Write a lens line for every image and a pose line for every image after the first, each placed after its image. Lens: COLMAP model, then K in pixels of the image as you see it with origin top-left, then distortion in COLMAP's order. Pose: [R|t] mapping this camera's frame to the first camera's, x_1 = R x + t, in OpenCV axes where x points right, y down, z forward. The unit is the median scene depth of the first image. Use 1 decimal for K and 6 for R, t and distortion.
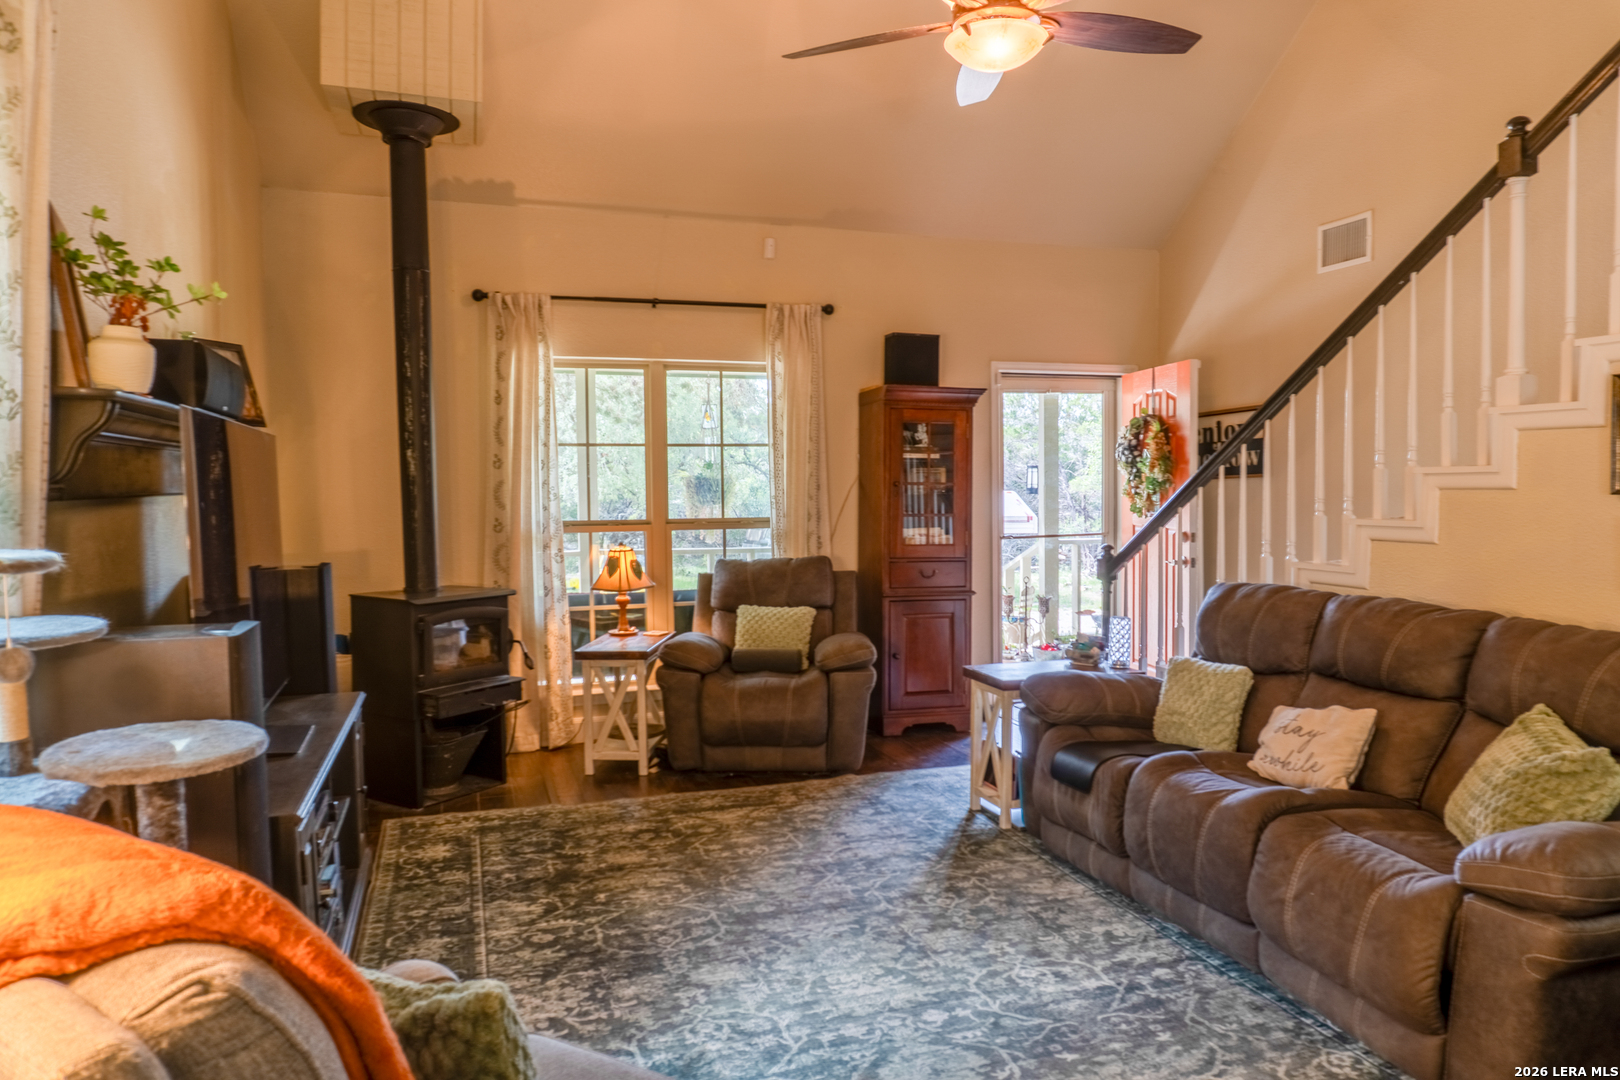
lens RADIAL K [[1074.2, 0, 811.7], [0, 1074.2, 535.4], [0, 0, 1]] dist [-0.024098, -0.003627]
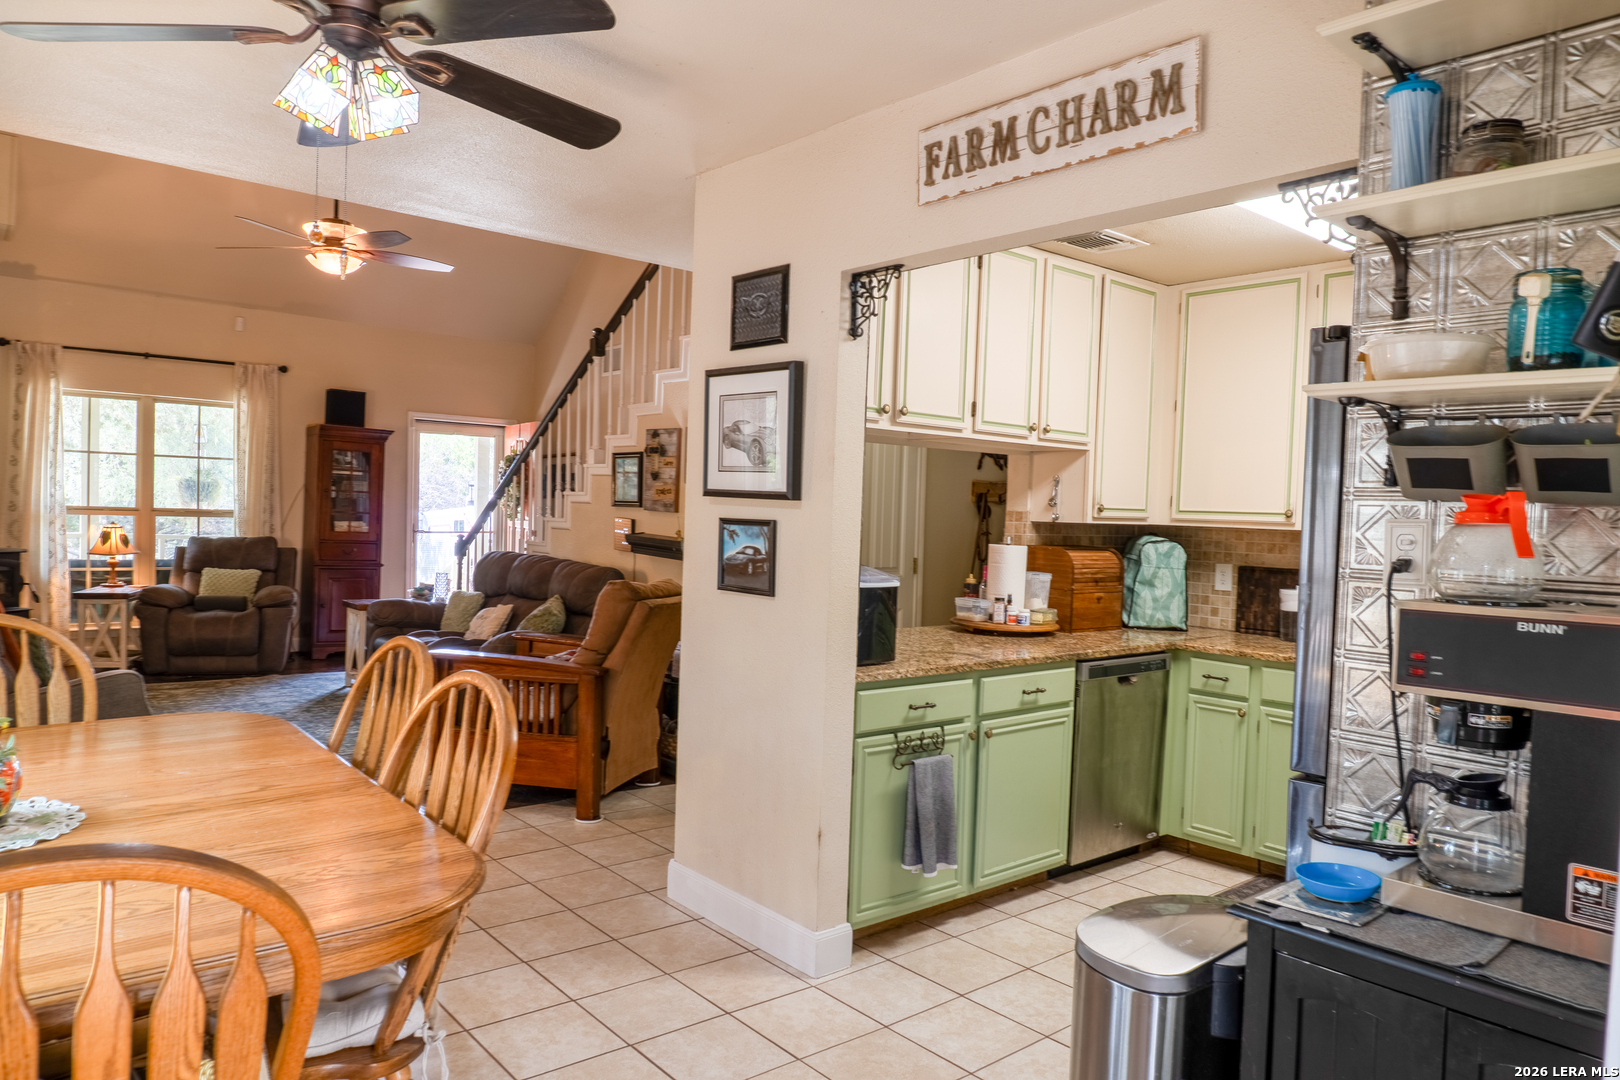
lens RADIAL K [[1074.2, 0, 816.6], [0, 1074.2, 547.9], [0, 0, 1]] dist [-0.024098, -0.003627]
pose [[0.925884, 0.029888, 0.376624, 0.161801], [-0.026732, 0.999550, -0.013606, 0.036271], [-0.376861, 0.002530, 0.926266, -0.677091]]
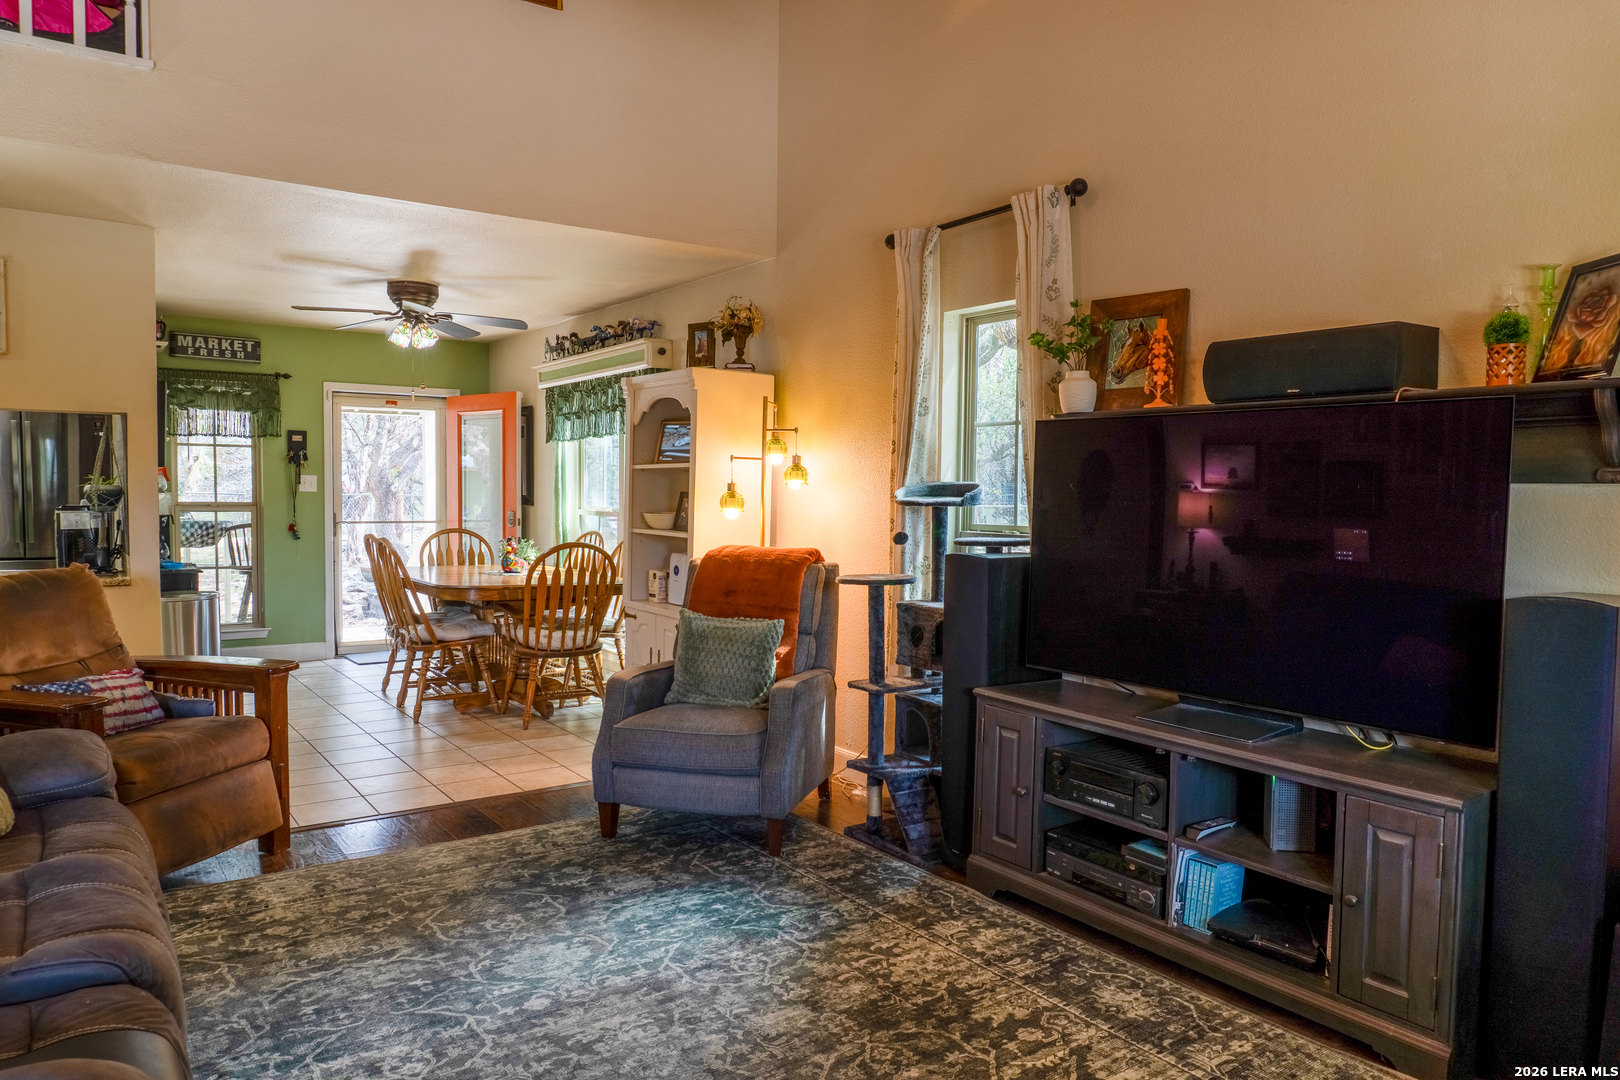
lens RADIAL K [[1074.2, 0, 826.2], [0, 1074.2, 537.4], [0, 0, 1]] dist [-0.024098, -0.003627]
pose [[-0.951033, 0.014835, -0.308732, 0.132399], [-0.014713, 0.995542, 0.093160, -0.064620], [0.308738, 0.093140, -0.946576, 1.643692]]
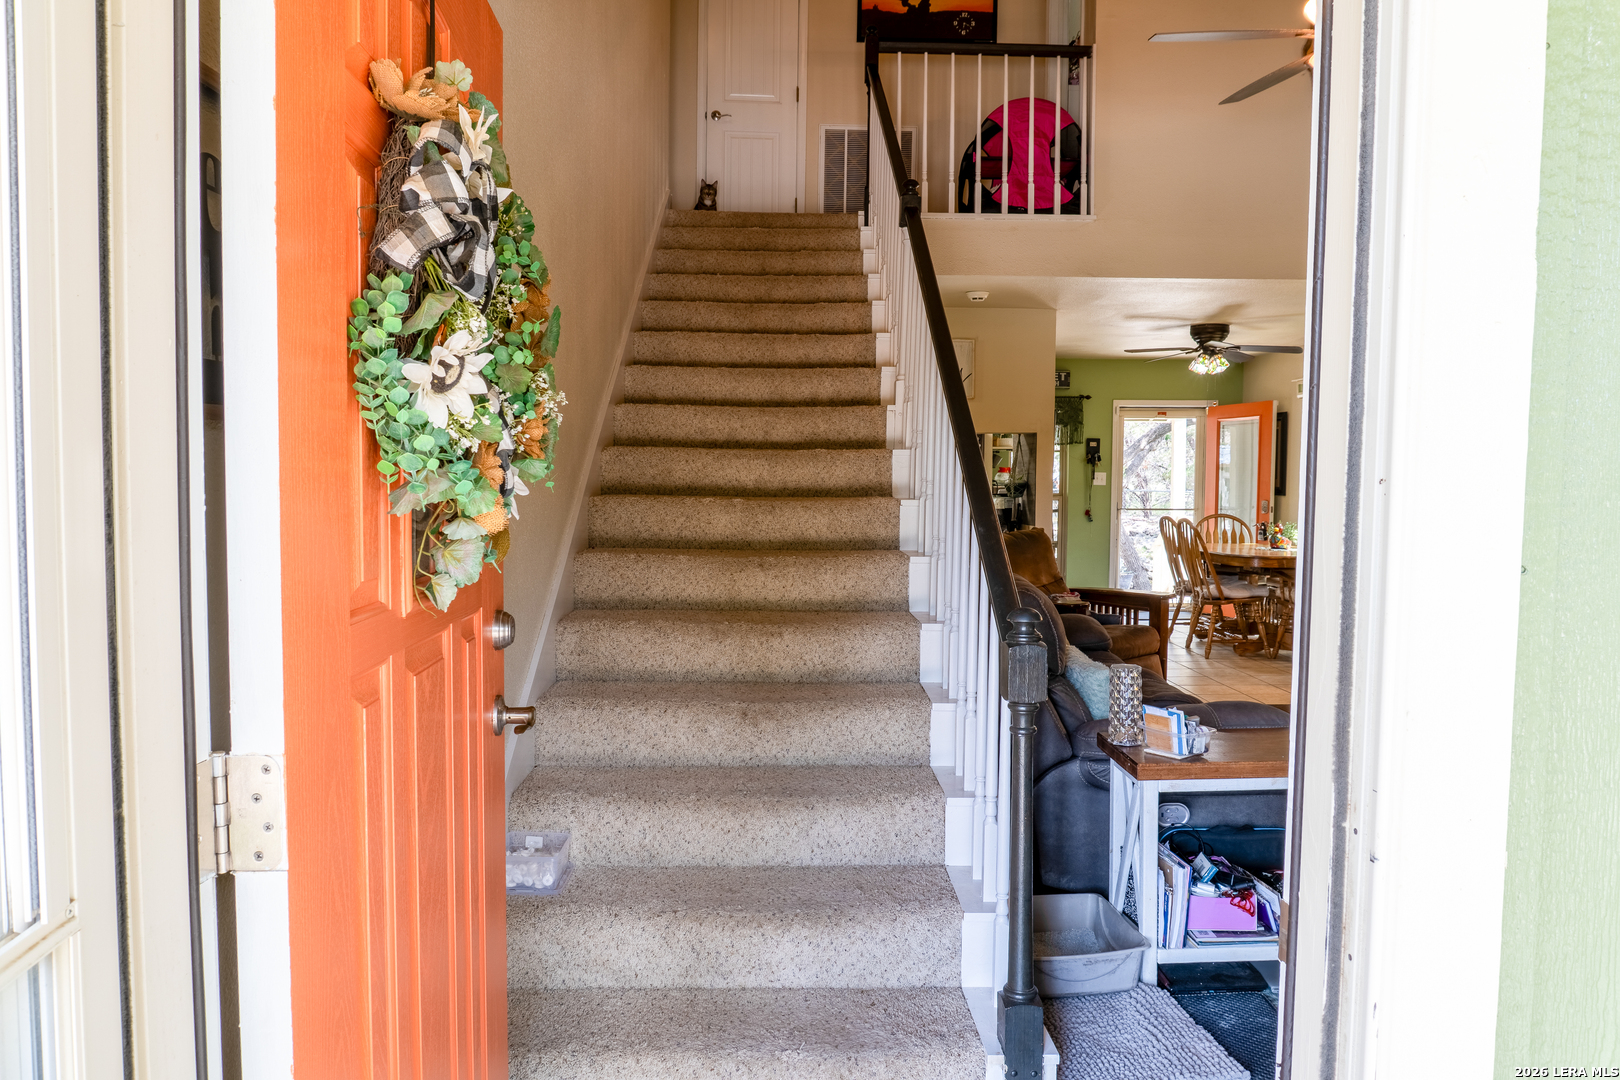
lens RADIAL K [[1074.2, 0, 805.7], [0, 1074.2, 540.4], [0, 0, 1]] dist [-0.024098, -0.003627]
pose [[-0.954108, -0.007018, 0.299382, 0.517231], [0.022879, 0.995095, 0.096243, -0.099415], [-0.298589, 0.098675, -0.949267, 2.597902]]
